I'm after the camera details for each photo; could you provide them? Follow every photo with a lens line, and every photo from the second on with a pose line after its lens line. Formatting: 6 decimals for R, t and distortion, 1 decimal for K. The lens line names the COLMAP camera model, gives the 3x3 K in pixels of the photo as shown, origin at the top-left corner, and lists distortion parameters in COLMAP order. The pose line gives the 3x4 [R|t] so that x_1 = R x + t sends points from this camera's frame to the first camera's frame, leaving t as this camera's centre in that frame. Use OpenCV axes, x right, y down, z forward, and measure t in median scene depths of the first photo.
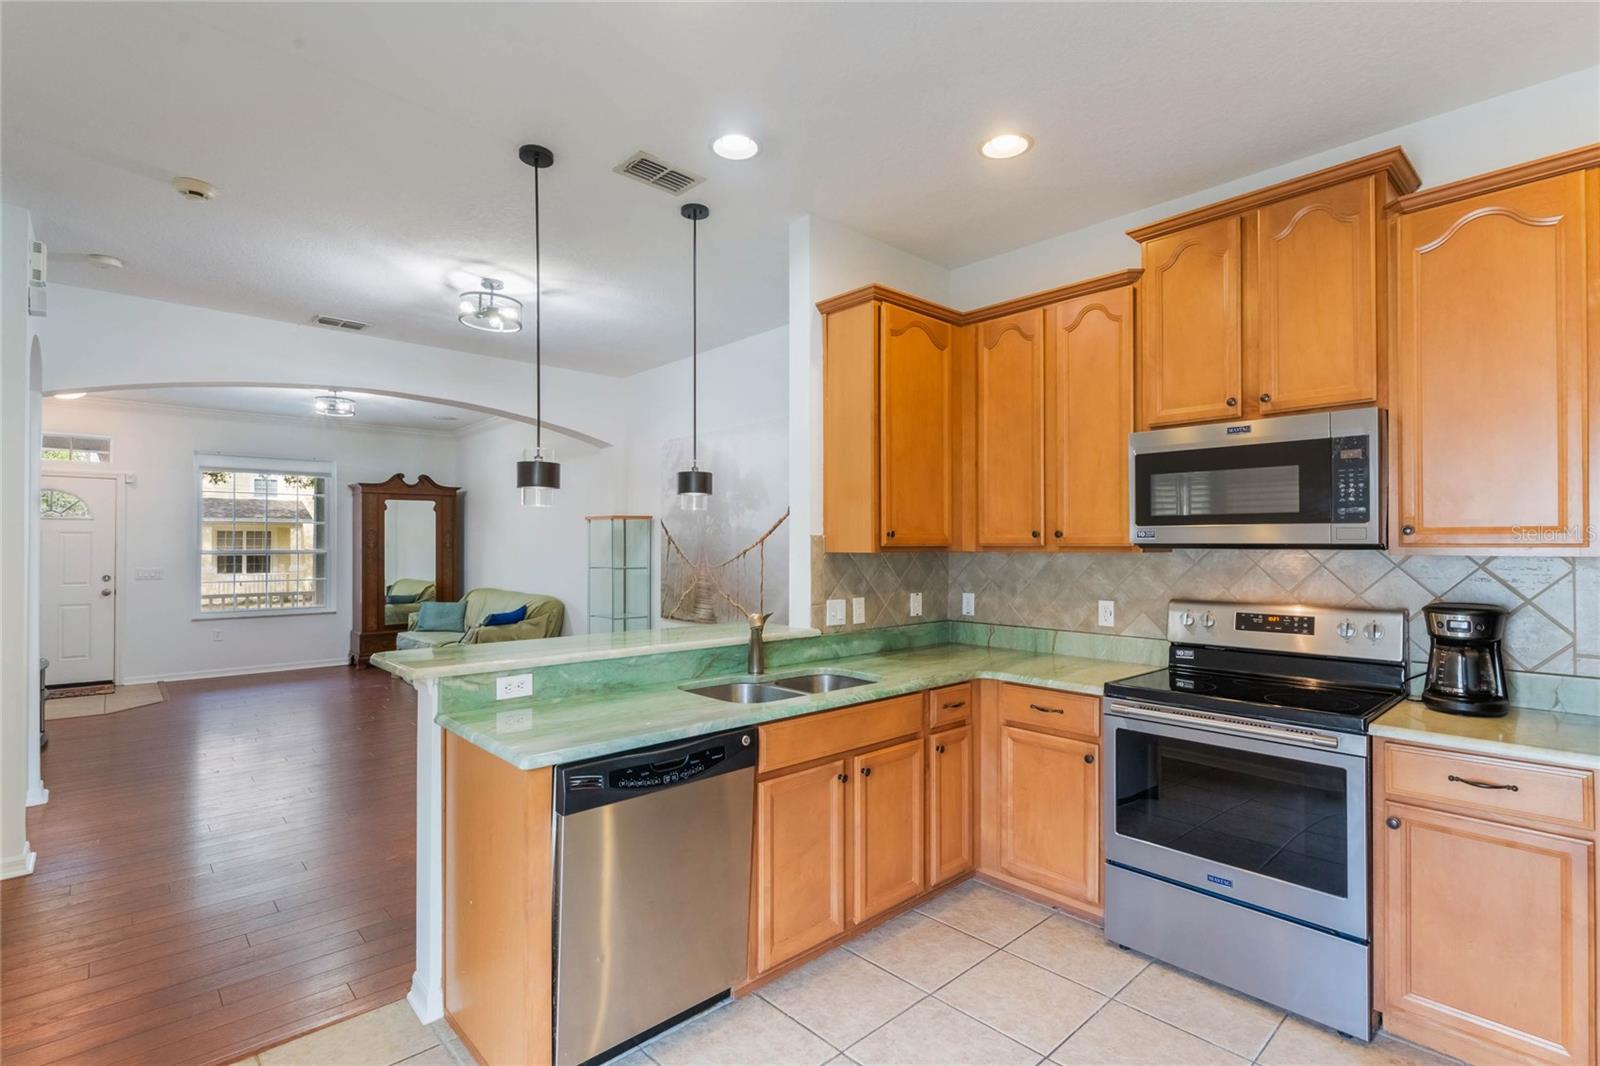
lens RADIAL K [[746.4, 0, 810.3], [0, 746.4, 532.1], [0, 0, 1]] dist [-0.000927, -0.000415]
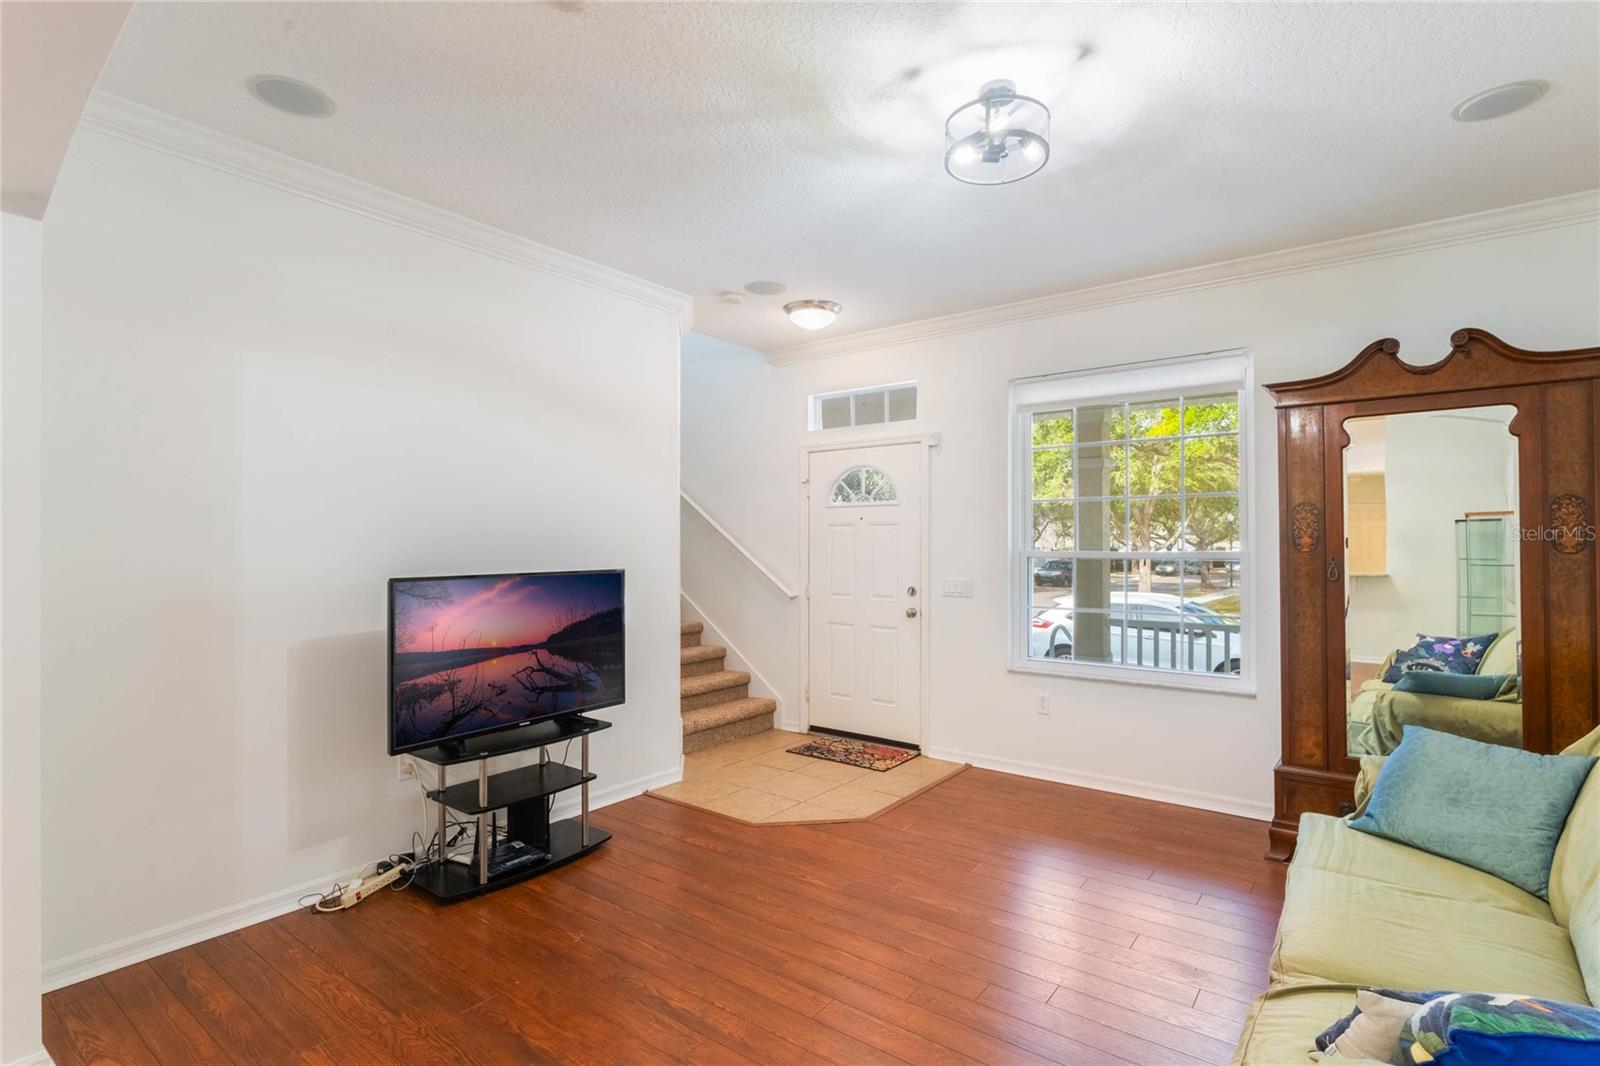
lens RADIAL K [[746.4, 0, 808.1], [0, 746.4, 540.7], [0, 0, 1]] dist [-0.000927, -0.000415]
pose [[0.158374, -0.005000, -0.987367, -0.245673], [0.017282, 0.999848, -0.002291, 0.013158], [0.987228, -0.016701, 0.158436, 0.676226]]
